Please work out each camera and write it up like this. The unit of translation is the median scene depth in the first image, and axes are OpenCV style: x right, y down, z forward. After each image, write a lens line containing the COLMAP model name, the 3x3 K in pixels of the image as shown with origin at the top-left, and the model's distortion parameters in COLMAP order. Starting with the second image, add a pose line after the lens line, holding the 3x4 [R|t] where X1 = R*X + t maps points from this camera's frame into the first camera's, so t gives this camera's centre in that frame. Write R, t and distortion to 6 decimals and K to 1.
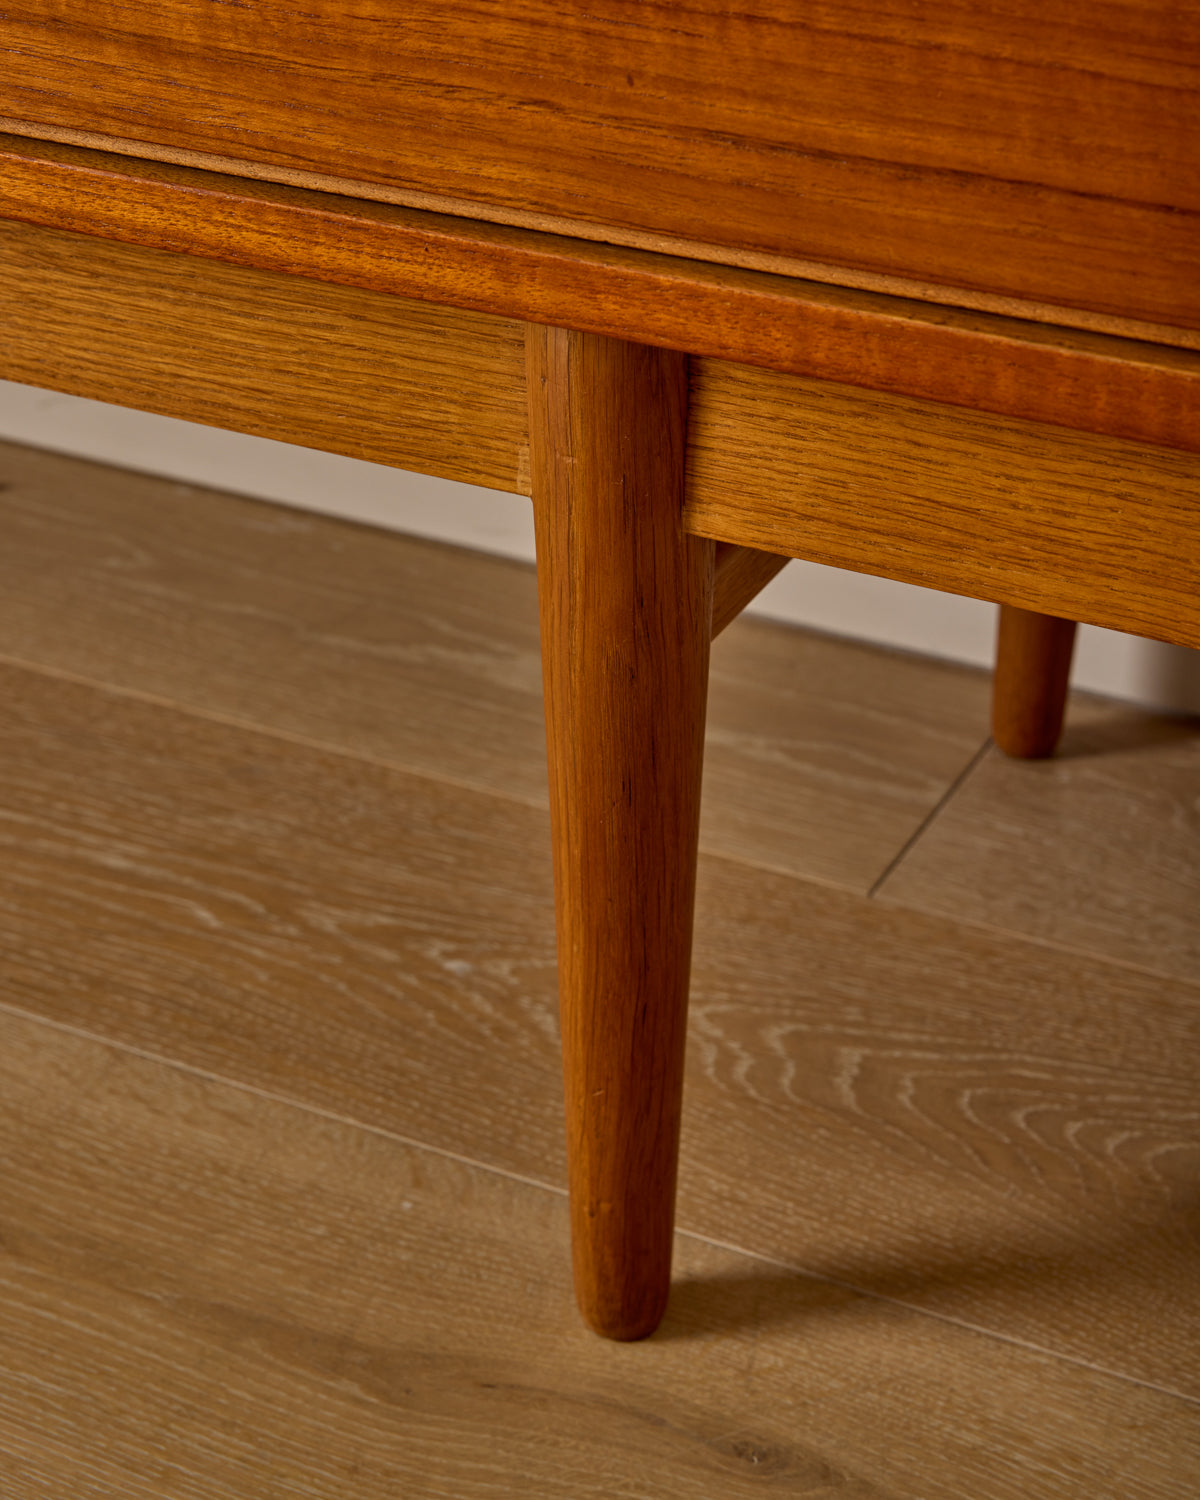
lens RADIAL K [[2837.5, 0, 599.2], [0, 2837.5, 674.5], [0, 0, 1]] dist [0.021883, -0.056547]
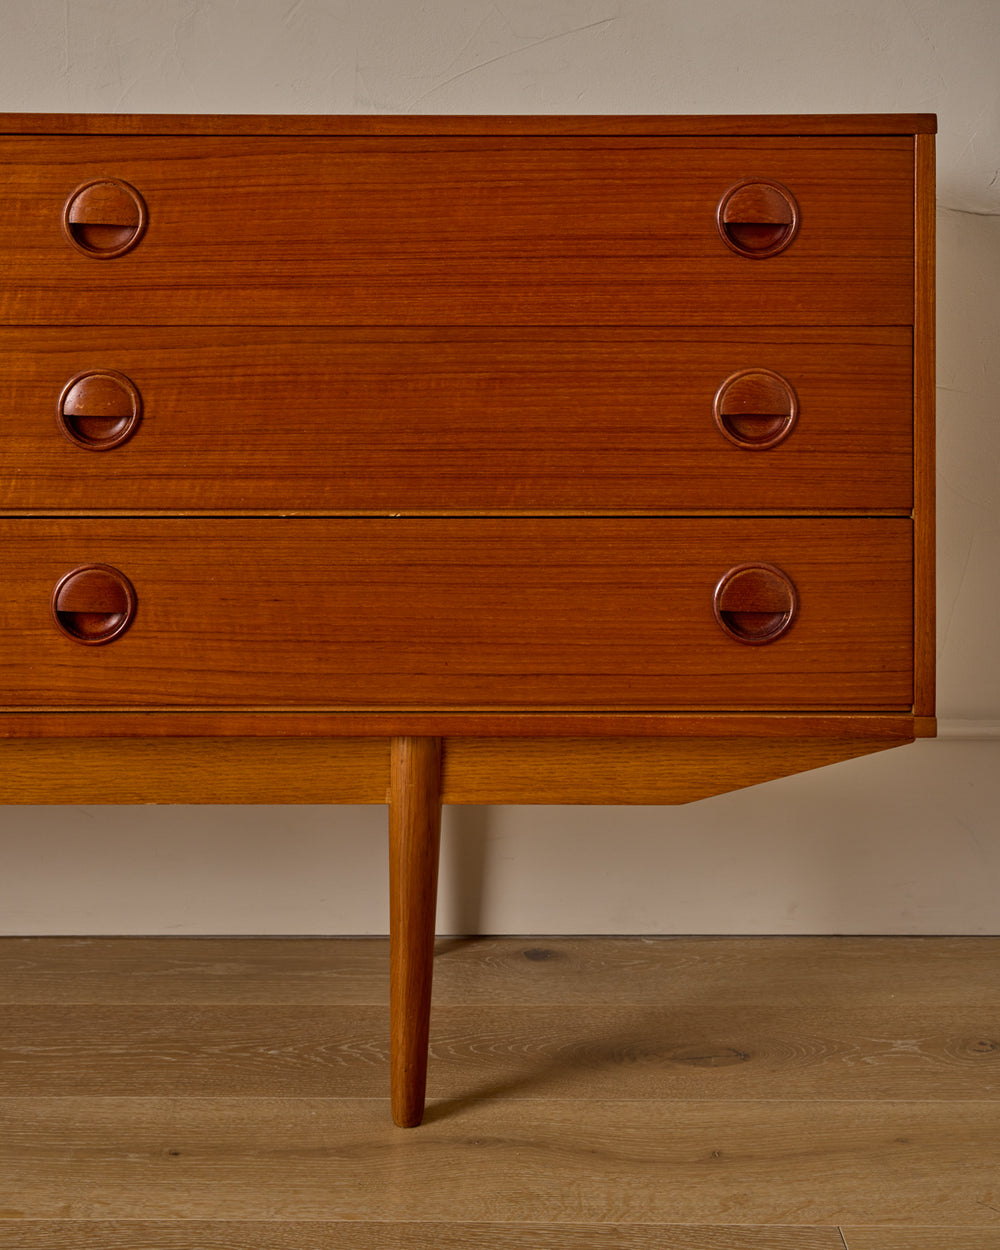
lens RADIAL K [[2824.4, 0, 547.2], [0, 2824.4, 497.7], [0, 0, 1]] dist [-0.005961, 0.032723]
pose [[0.831763, -0.062473, 0.551605, -1.384975], [0.264695, 0.918051, -0.295158, 0.523440], [-0.487962, 0.391509, 0.780137, -1.488385]]
